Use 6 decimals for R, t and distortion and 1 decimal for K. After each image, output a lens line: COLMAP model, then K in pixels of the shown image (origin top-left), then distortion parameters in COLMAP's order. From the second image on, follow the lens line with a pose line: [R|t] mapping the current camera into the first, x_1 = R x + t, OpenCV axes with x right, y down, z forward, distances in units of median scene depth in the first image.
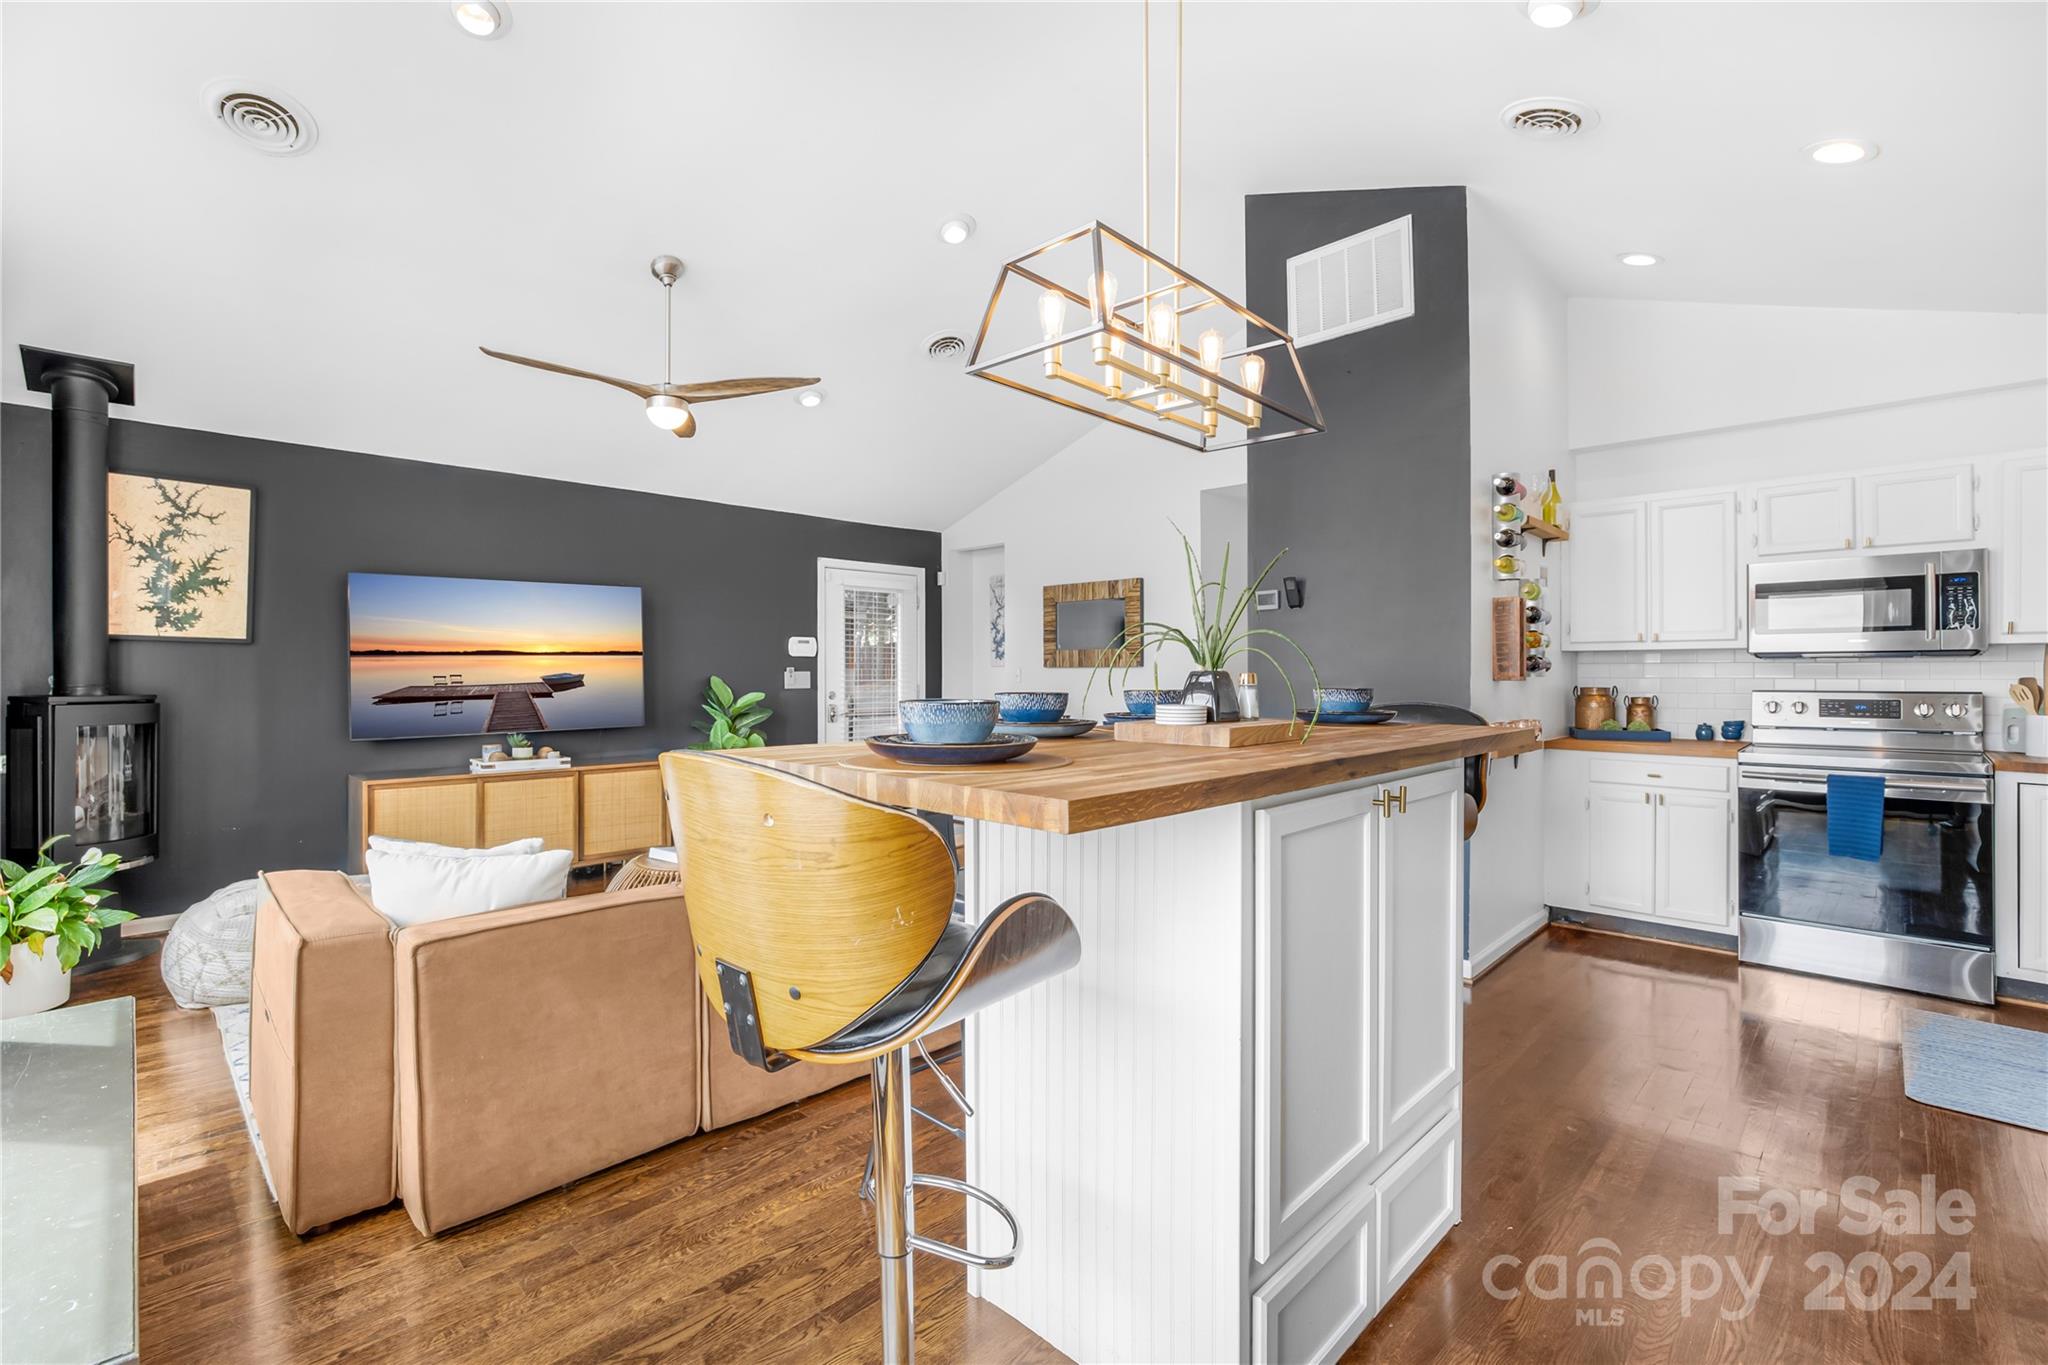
lens RADIAL K [[896.7, 0, 1024.0], [0, 896.7, 682.5], [0, 0, 1]] dist [-0.038316, 0.011978]
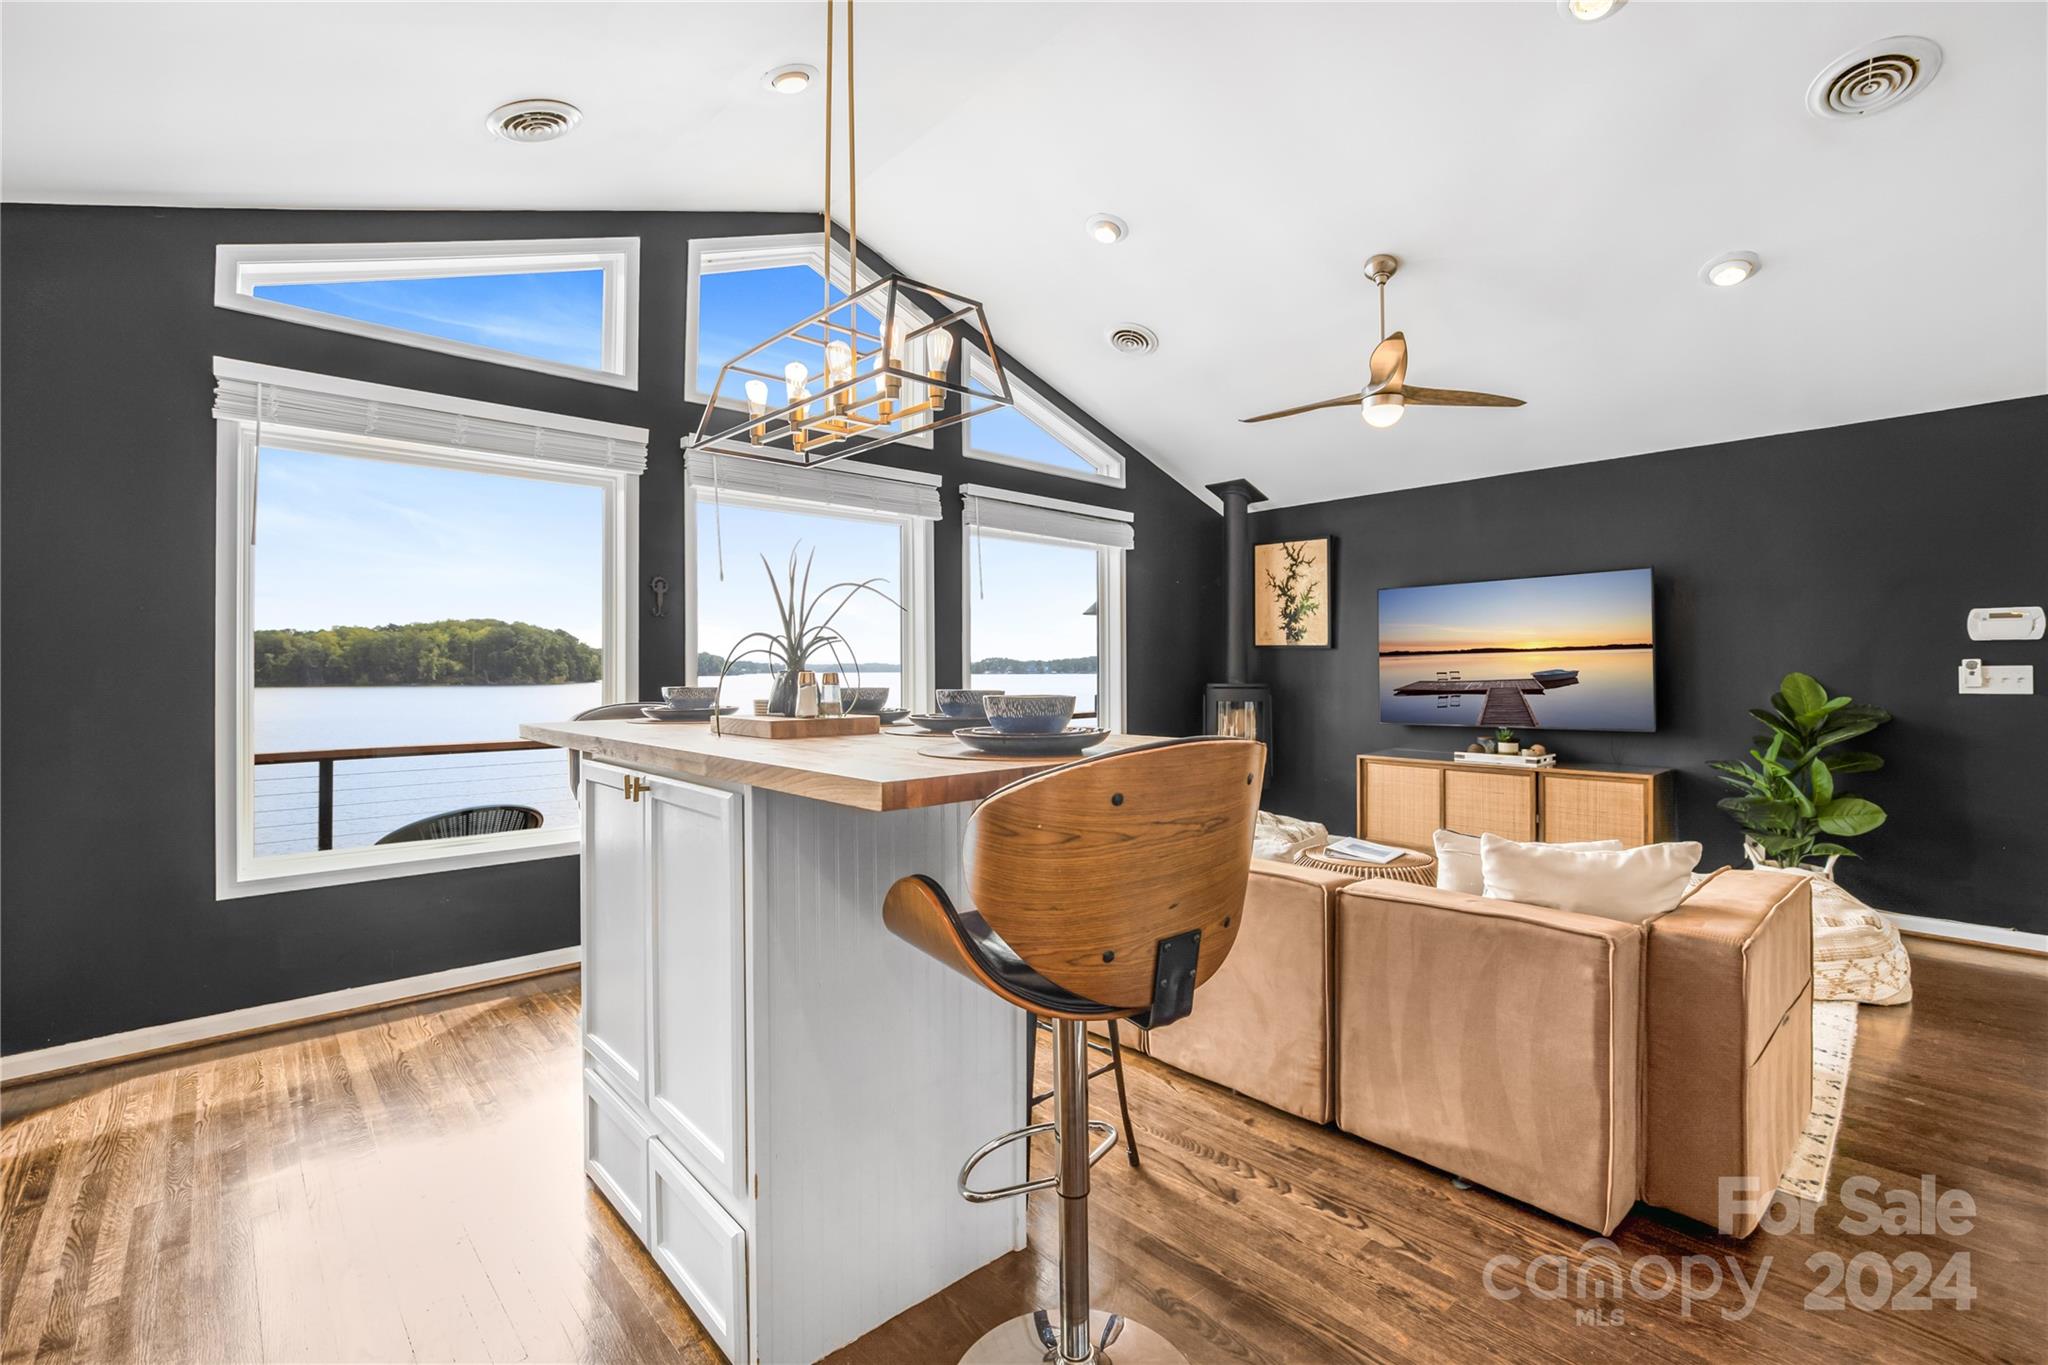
lens RADIAL K [[902.8, 0, 1007.3], [0, 902.8, 667.5], [0, 0, 1]] dist [-0.037691, 0.015779]
pose [[-0.067607, -0.003101, -0.997707, 0.572137], [-0.007457, 0.999969, -0.002602, -0.006894], [0.997684, 0.007264, -0.067628, 0.584217]]
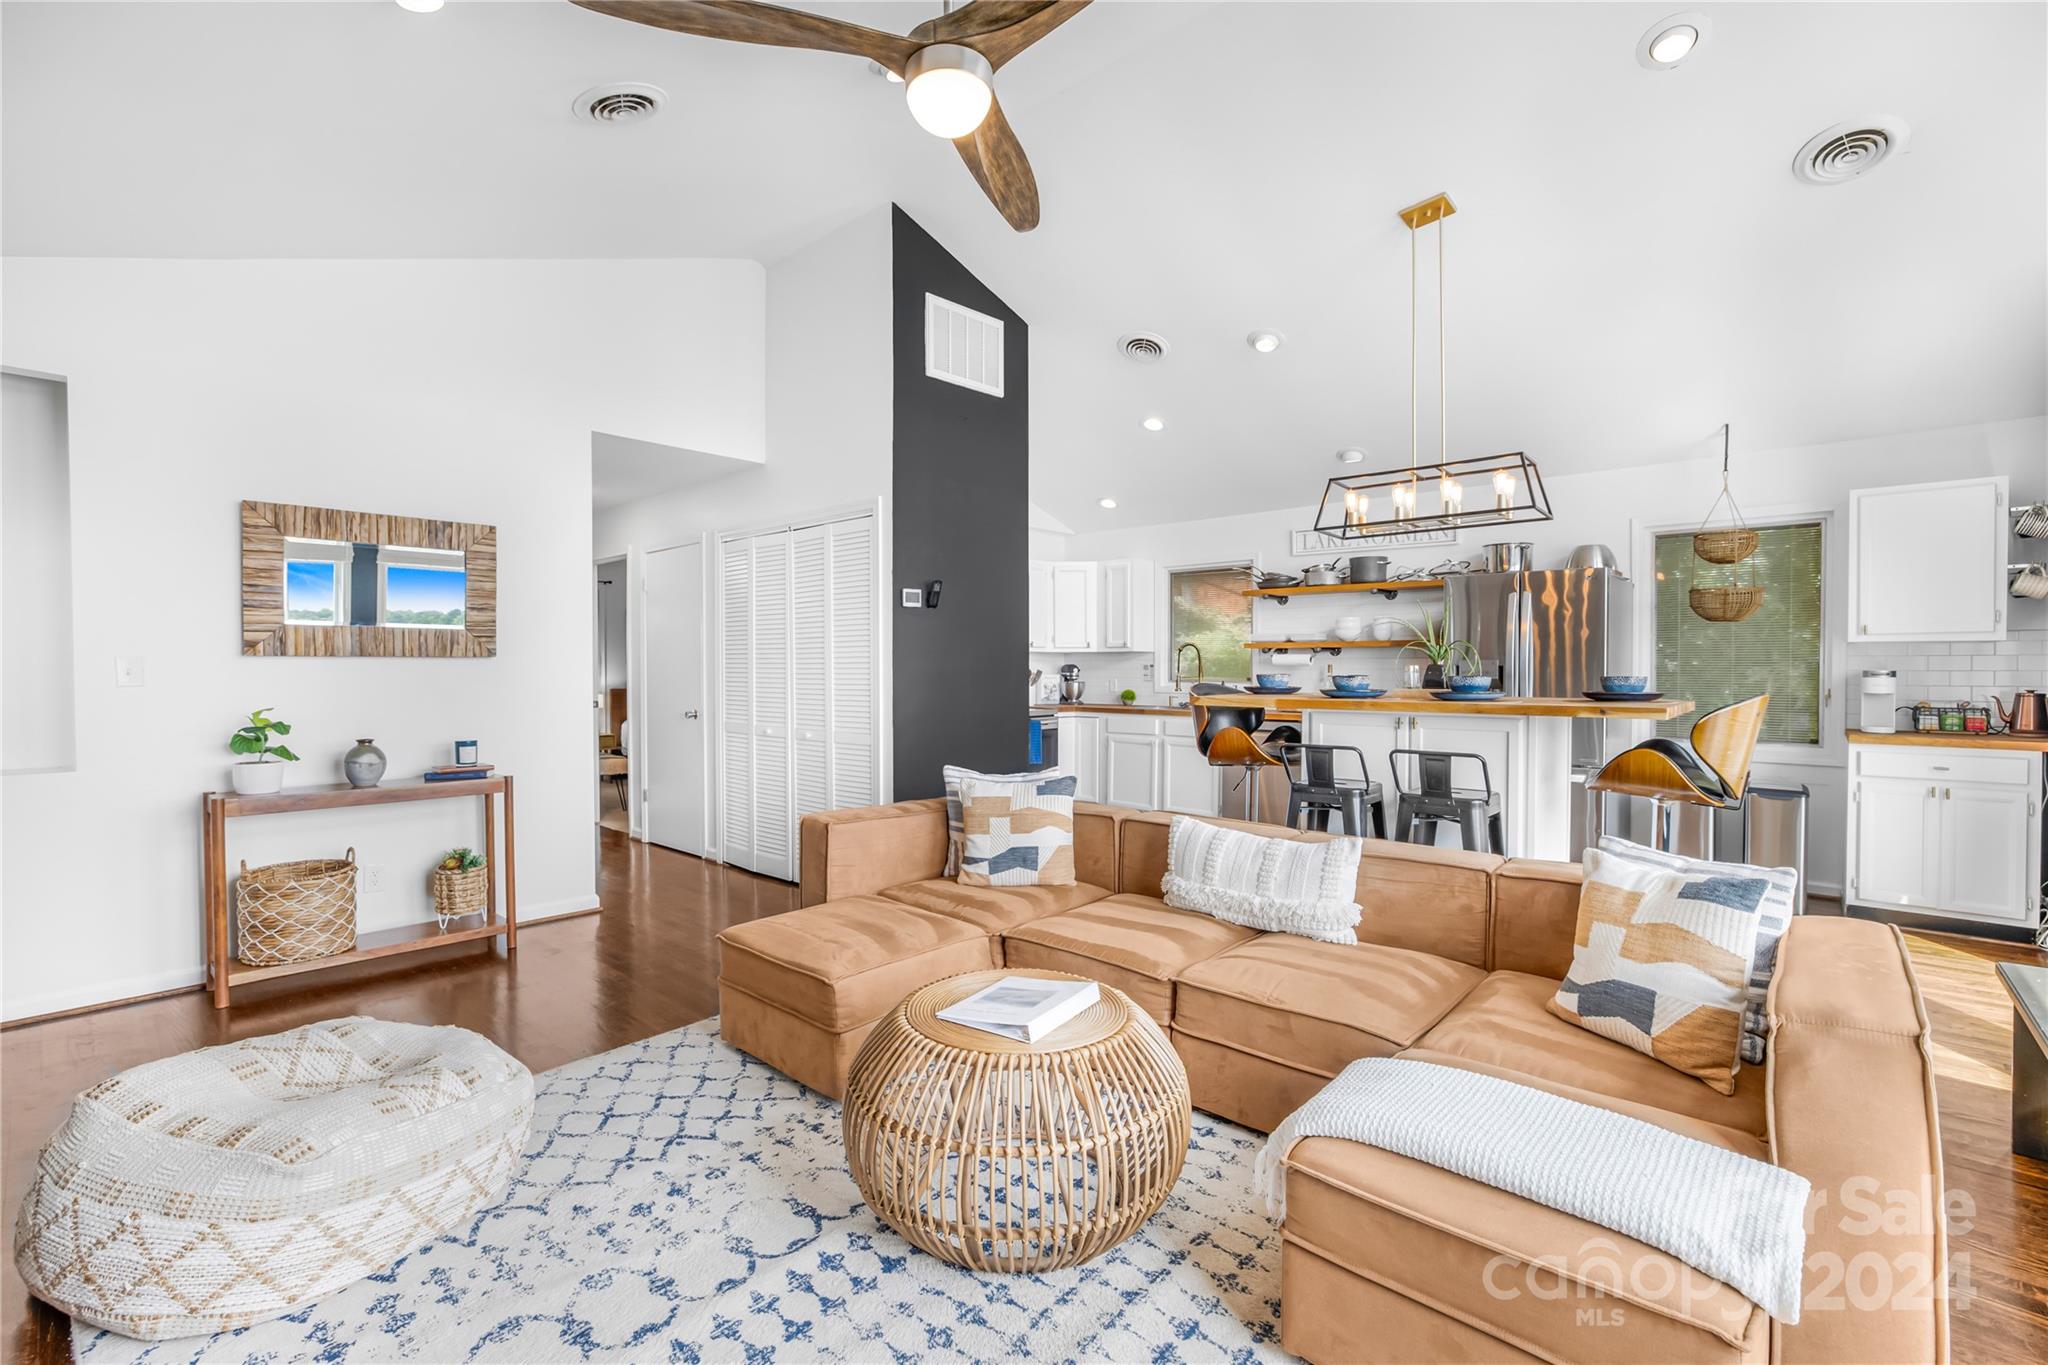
lens RADIAL K [[903.9, 0, 1016.3], [0, 903.9, 662.1], [0, 0, 1]] dist [-0.038666, 0.016895]
pose [[-0.036084, 0.005294, 0.999335, -0.785419], [0.010640, 0.999931, -0.004913, -0.007894], [-0.999292, 0.010455, -0.036138, 0.888987]]
